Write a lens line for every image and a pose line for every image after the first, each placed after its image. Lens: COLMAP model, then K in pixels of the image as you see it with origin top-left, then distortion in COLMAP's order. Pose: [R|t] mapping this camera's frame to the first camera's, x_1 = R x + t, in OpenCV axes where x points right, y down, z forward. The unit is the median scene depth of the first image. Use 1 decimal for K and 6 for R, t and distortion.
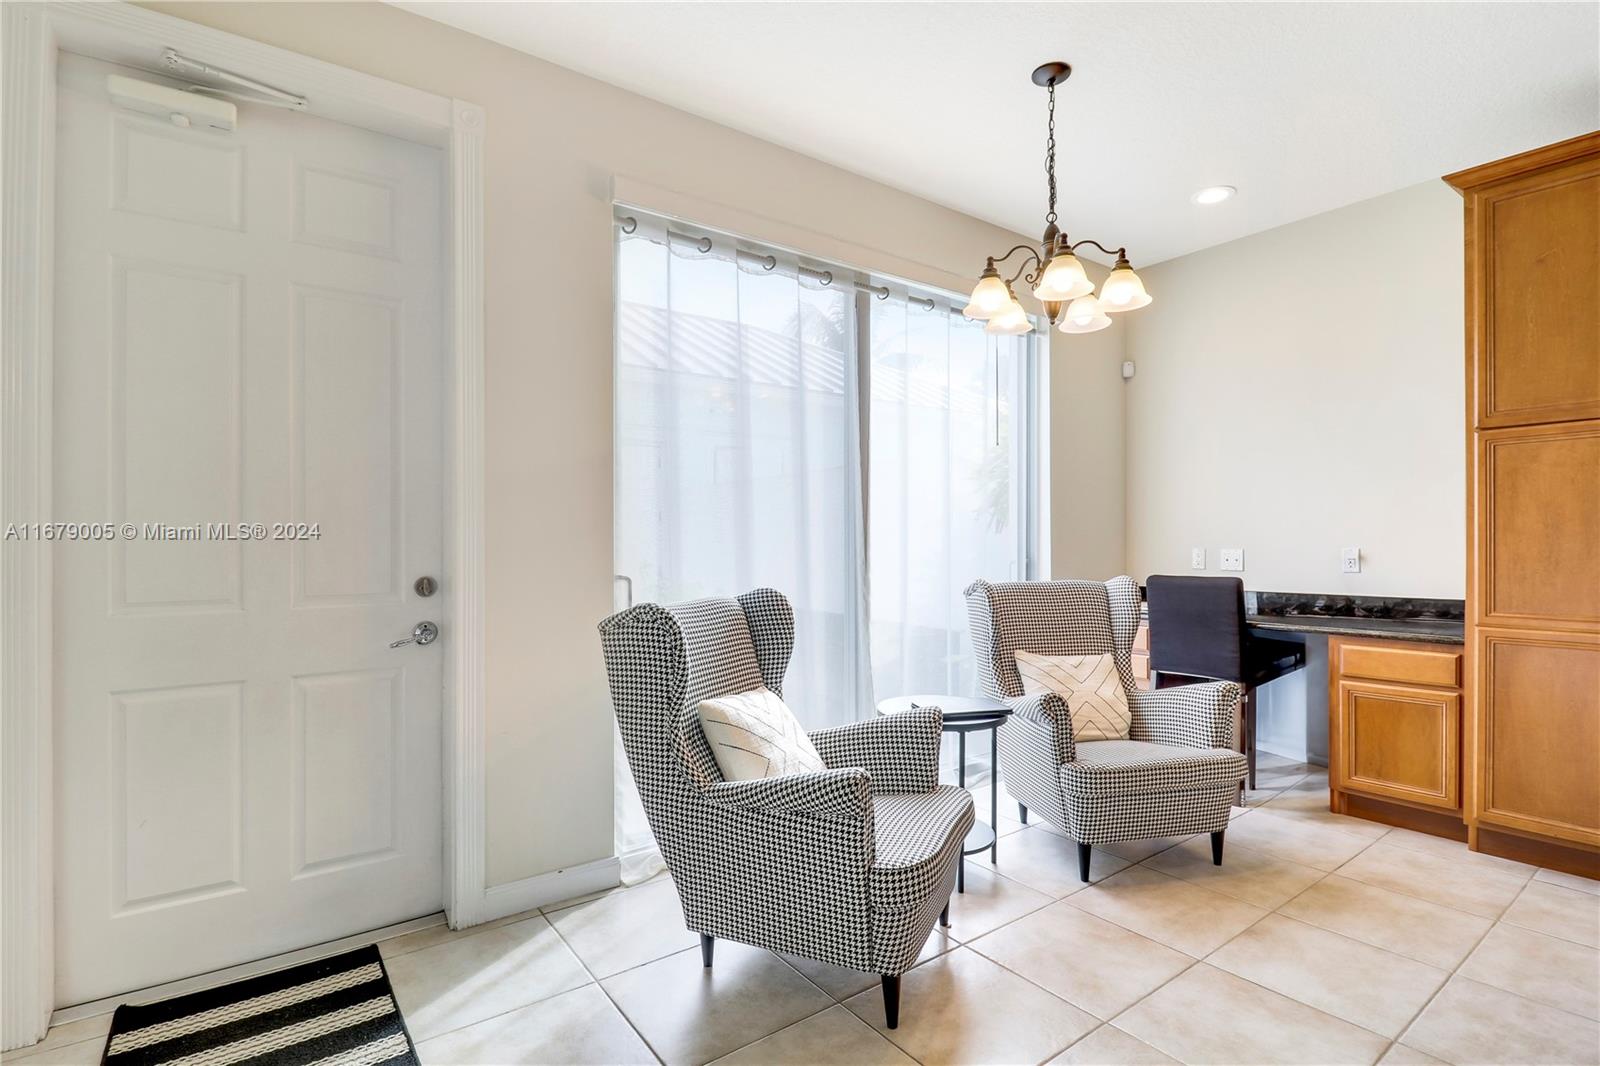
lens RADIAL K [[757.0, 0, 810.6], [0, 757.0, 542.2], [0, 0, 1]] dist [-0.000091, -0.011490]
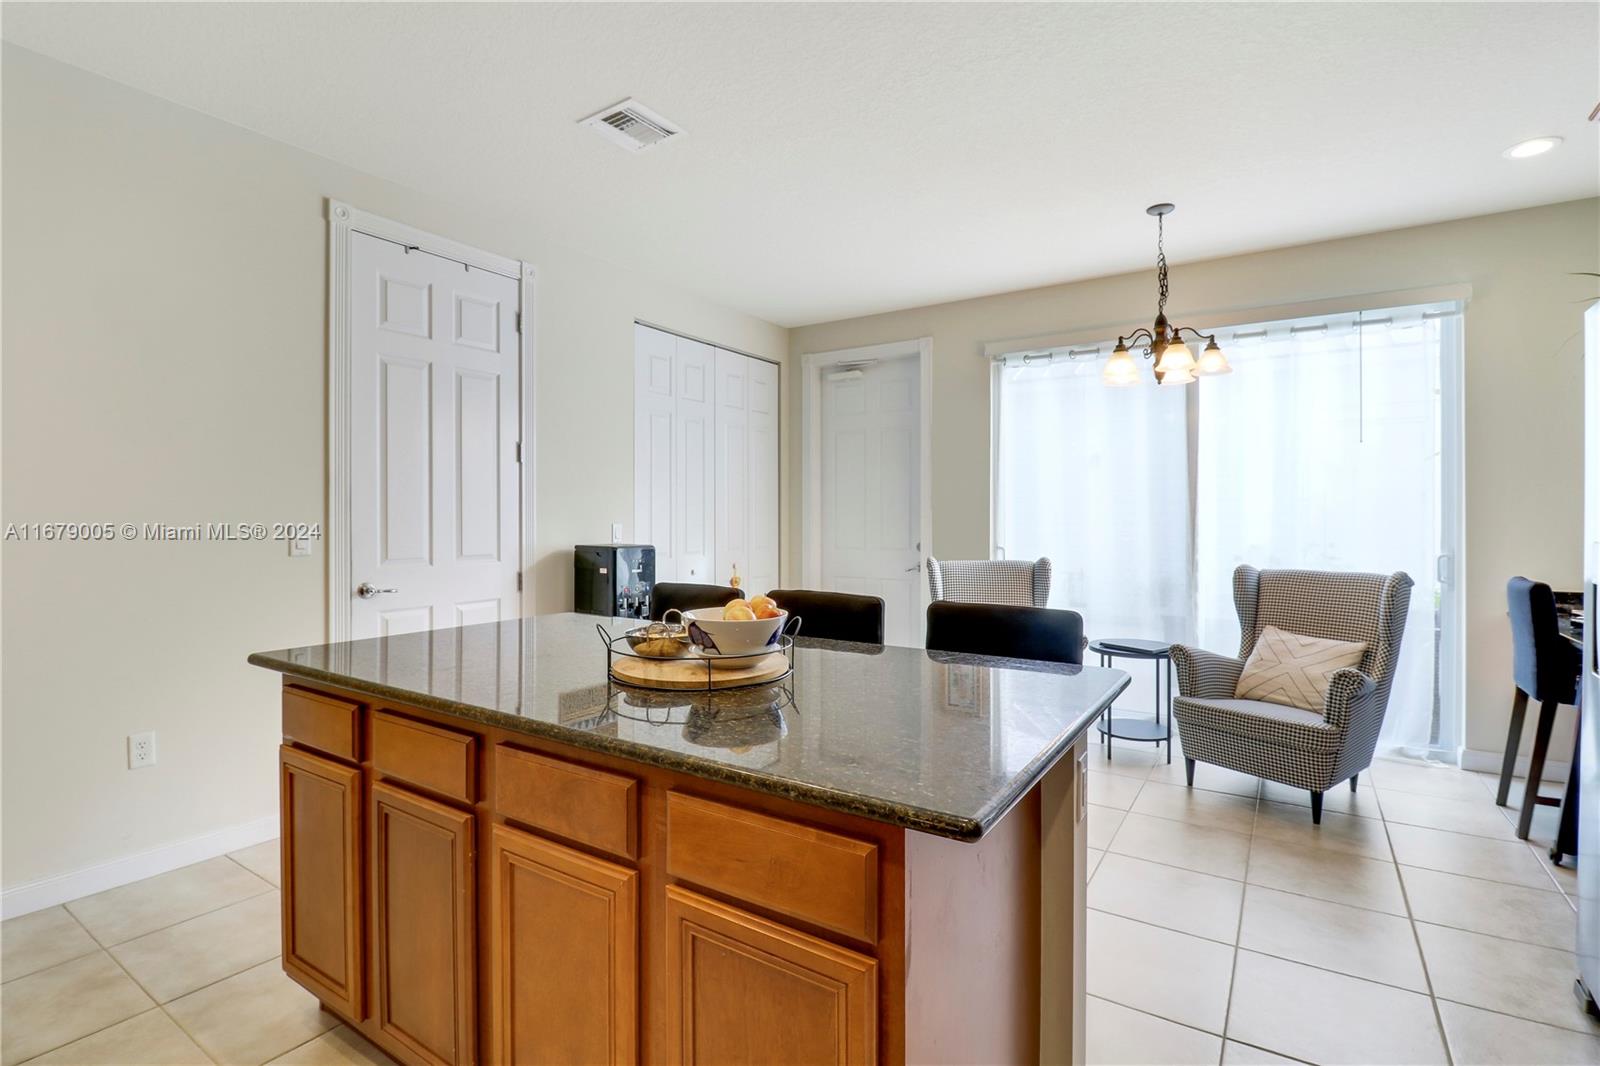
lens RADIAL K [[747.2, 0, 808.4], [0, 747.2, 520.7], [0, 0, 1]] dist [0.003179, -0.010919]
pose [[0.355707, 0.016554, -0.934451, 1.478188], [-0.001874, 0.999854, 0.017000, -0.055377], [0.934596, -0.004296, 0.355686, -0.136358]]
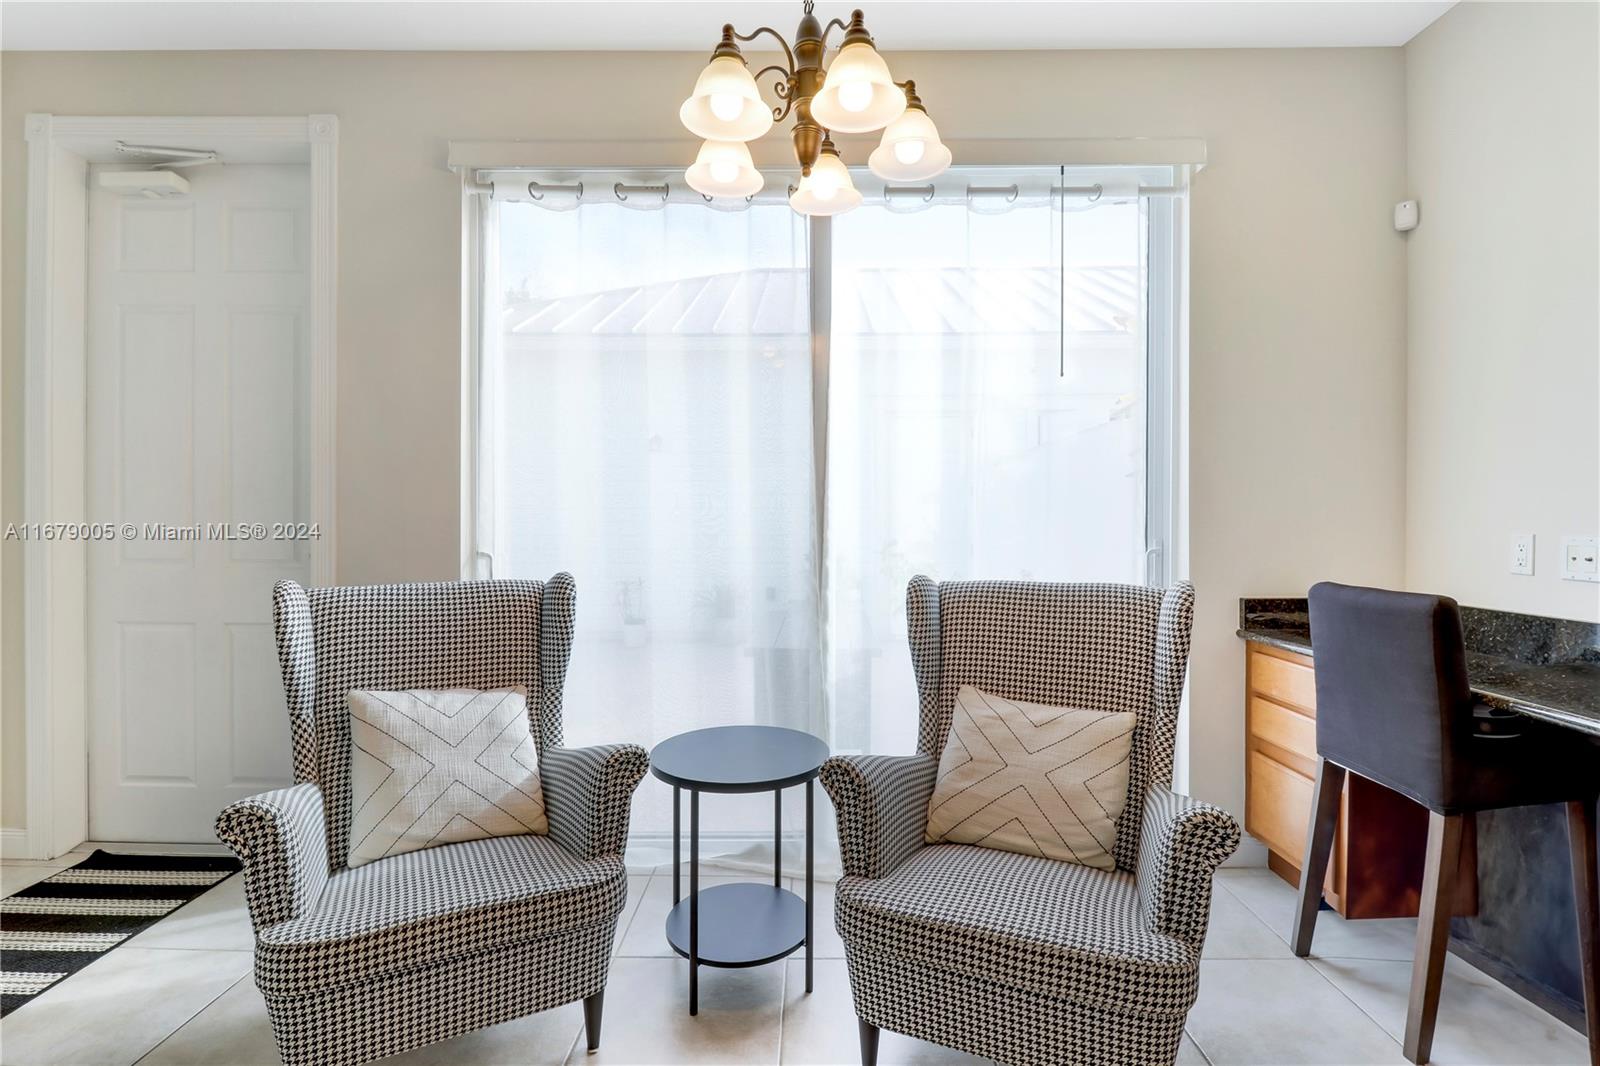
lens RADIAL K [[747.2, 0, 808.4], [0, 747.2, 520.7], [0, 0, 1]] dist [0.003179, -0.010919]
pose [[0.804627, 0.008646, -0.593718, 0.724661], [-0.008893, 0.999957, 0.002510, -0.000105], [0.593714, 0.003261, 0.804670, 0.524320]]
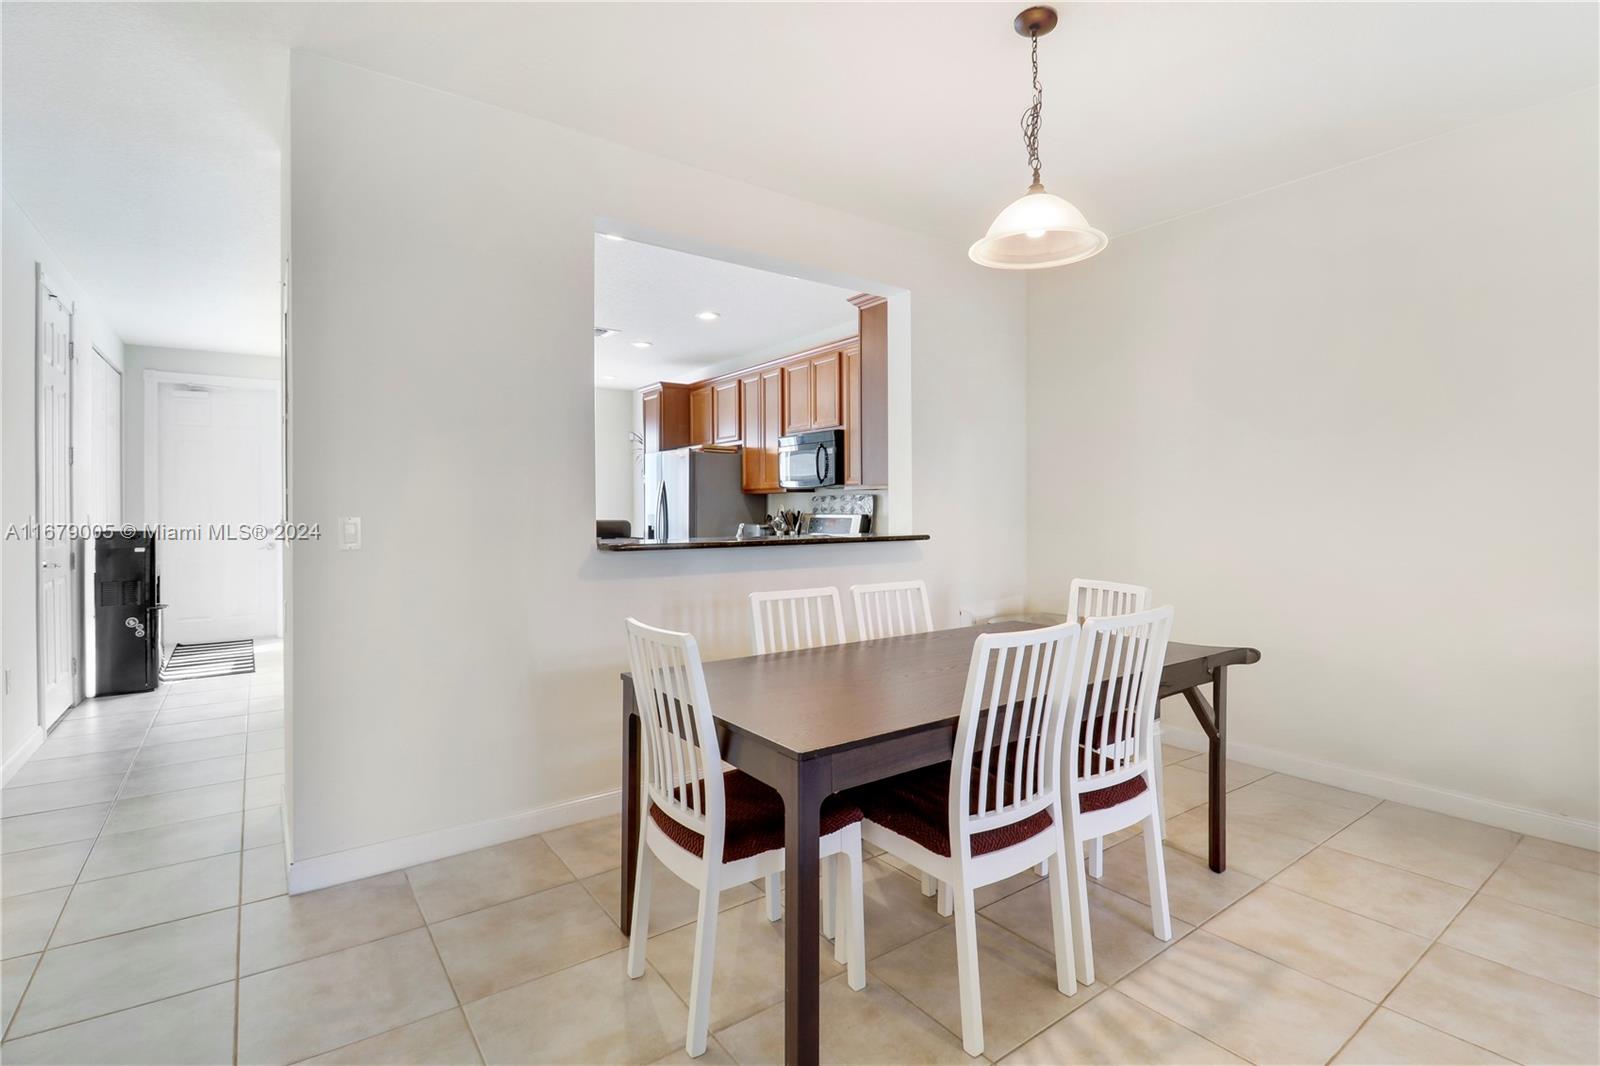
lens RADIAL K [[747.2, 0, 808.4], [0, 747.2, 520.7], [0, 0, 1]] dist [0.003179, -0.010919]
pose [[0.999939, 0.003066, 0.010601, 1.645520], [-0.003147, 0.999966, 0.007601, -0.017517], [-0.010577, -0.007634, 0.999915, -2.067815]]
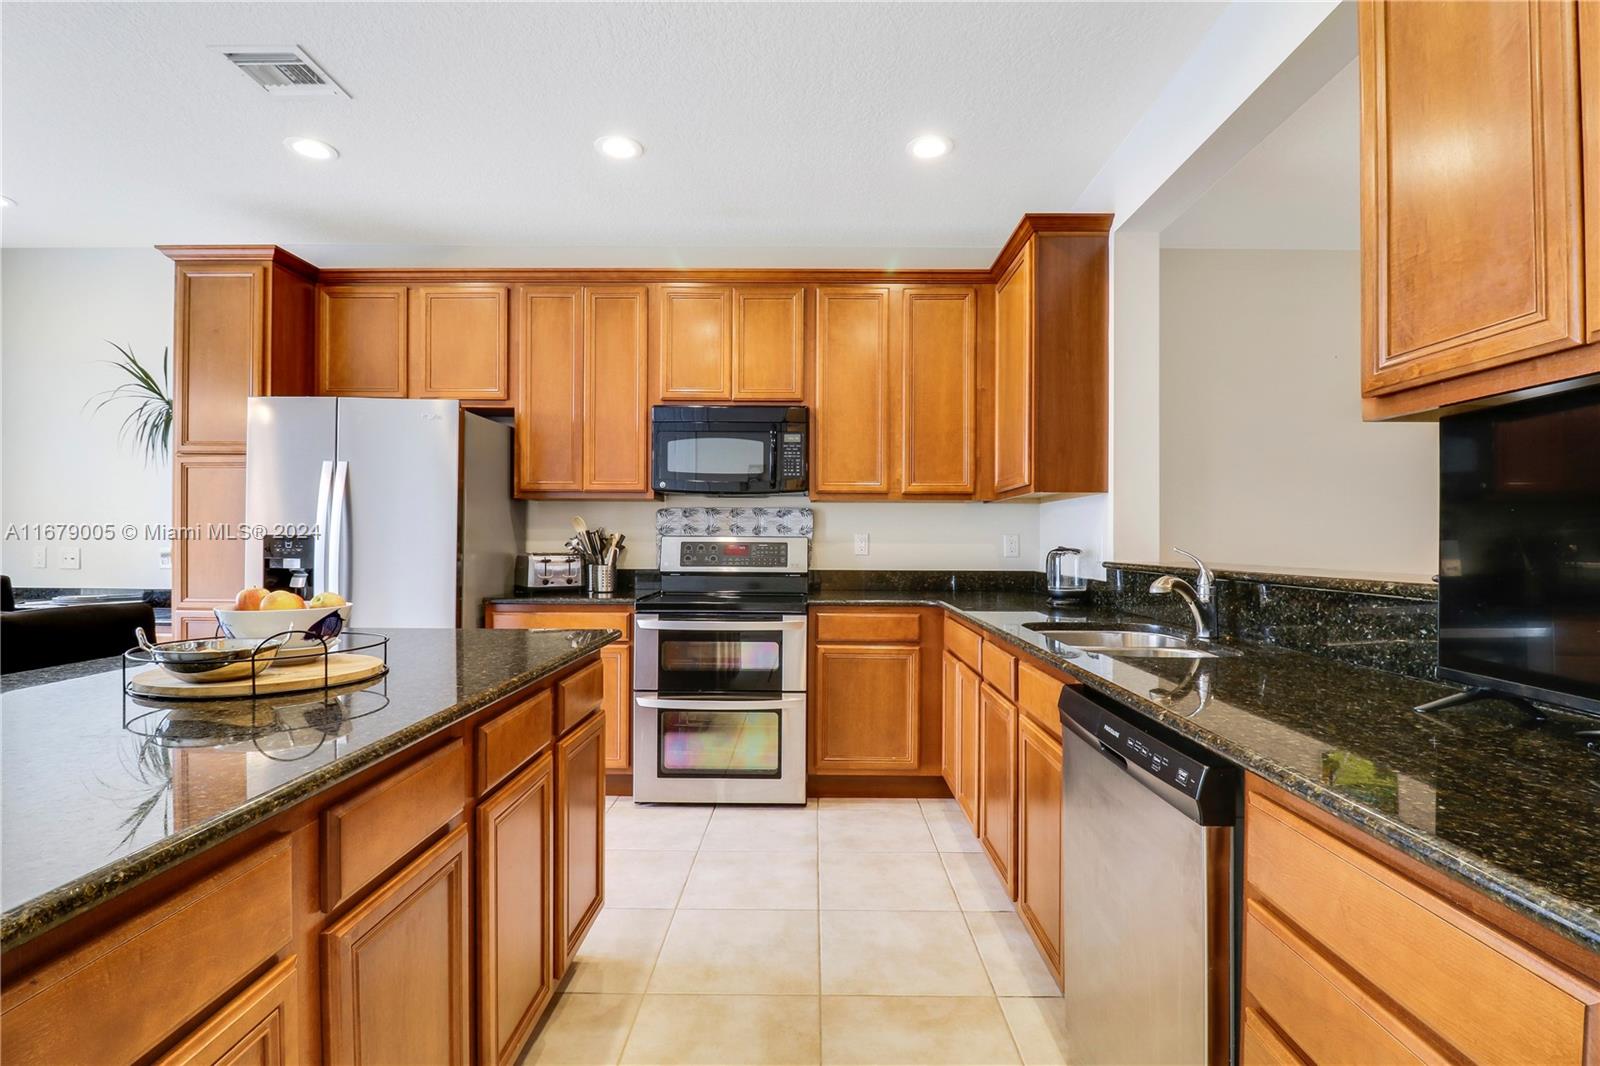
lens RADIAL K [[757.0, 0, 810.6], [0, 757.0, 542.2], [0, 0, 1]] dist [-0.000091, -0.011490]
pose [[0.589136, 0.007770, 0.807996, 0.550018], [-0.006433, 0.999967, -0.004925, -0.002431], [-0.808008, -0.002297, 0.589167, -0.671828]]
